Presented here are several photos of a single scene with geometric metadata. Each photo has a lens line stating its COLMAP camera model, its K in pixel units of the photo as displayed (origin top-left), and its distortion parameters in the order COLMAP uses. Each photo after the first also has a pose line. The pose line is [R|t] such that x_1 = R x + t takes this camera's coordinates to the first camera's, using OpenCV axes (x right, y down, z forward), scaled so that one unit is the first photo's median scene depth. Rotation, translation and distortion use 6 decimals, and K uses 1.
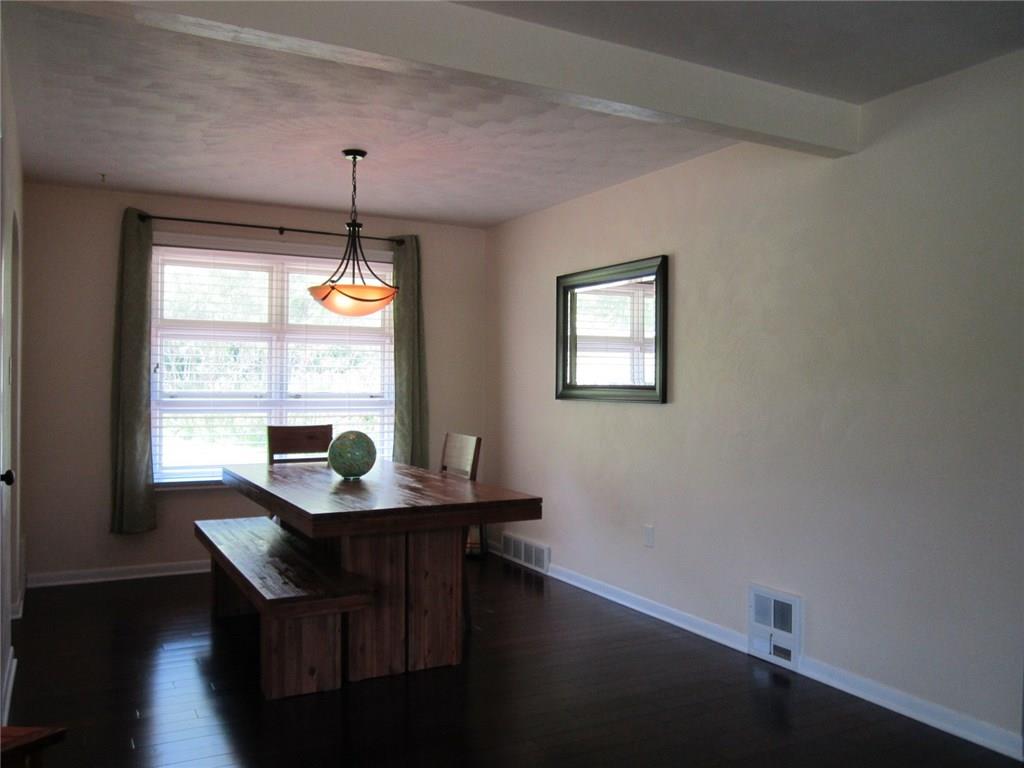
lens RADIAL K [[854.8, 0, 515.4], [0, 854.8, 381.4], [0, 0, 1]] dist [-0.043277, 0.013612]
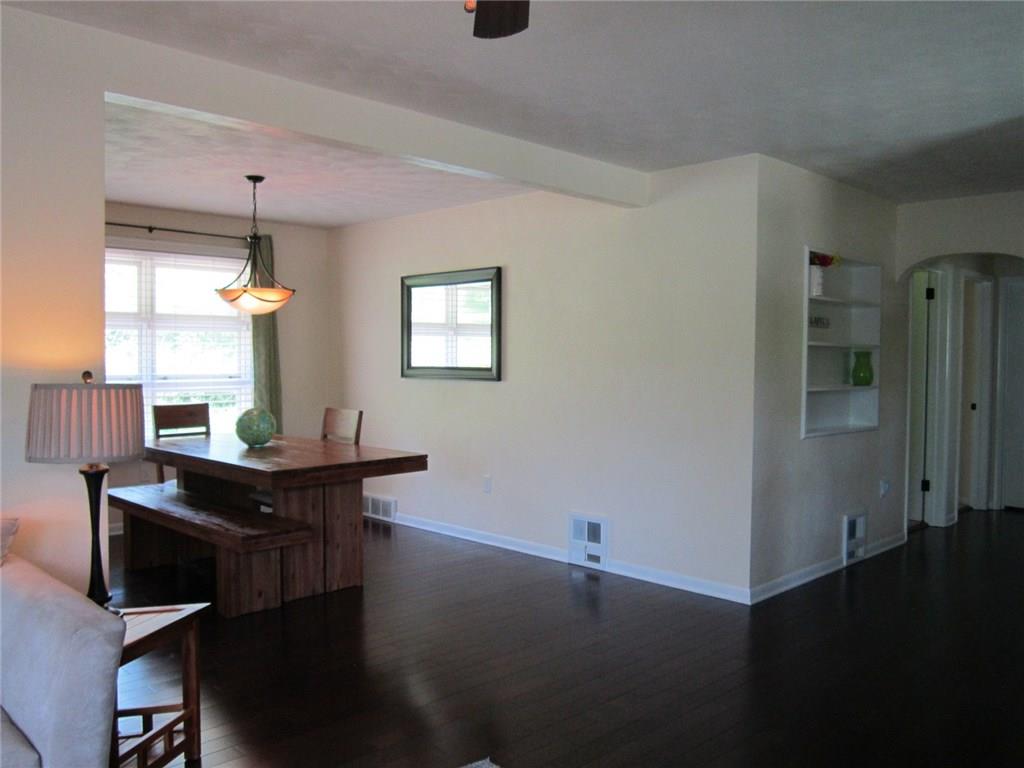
lens RADIAL K [[854.8, 0, 515.4], [0, 854.8, 381.4], [0, 0, 1]] dist [-0.043277, 0.013612]
pose [[0.958596, -0.015020, 0.284373, -0.170030], [0.005320, 0.999378, 0.034851, -0.018733], [-0.284720, -0.031895, 0.958080, -0.251361]]
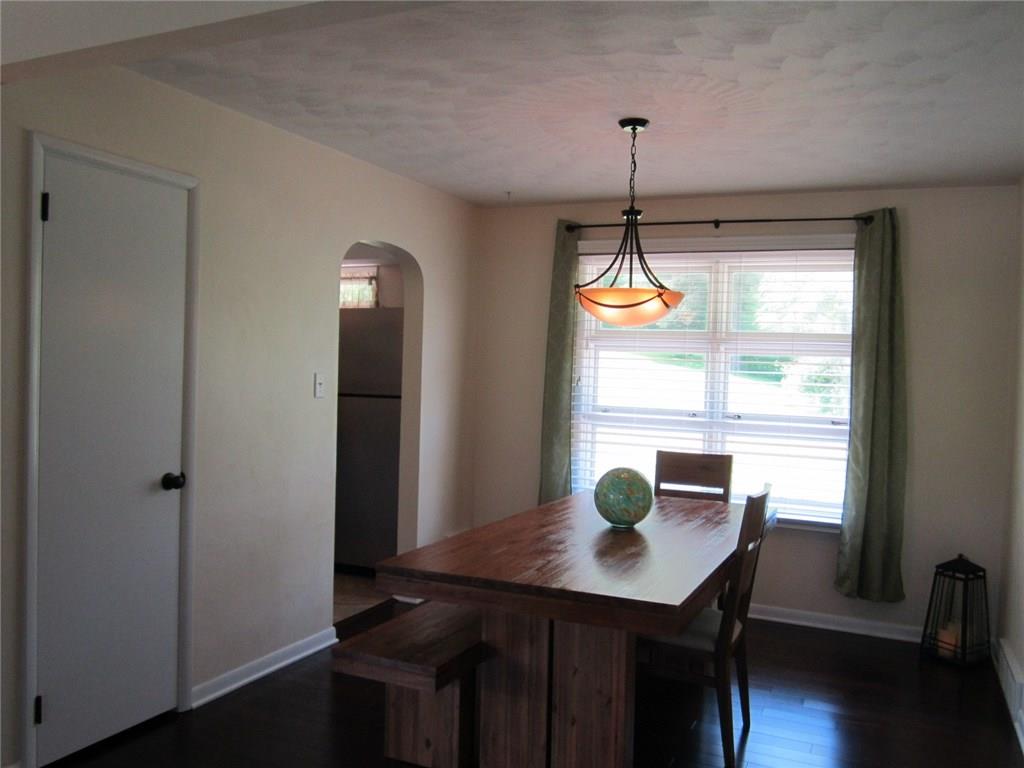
lens RADIAL K [[857.5, 0, 528.7], [0, 857.5, 380.7], [0, 0, 1]] dist [-0.014826, 0.000090]
pose [[0.616414, 0.024365, -0.787045, 0.366455], [-0.025642, 0.999612, 0.010863, -0.029250], [0.787004, 0.013485, 0.616800, 0.399585]]
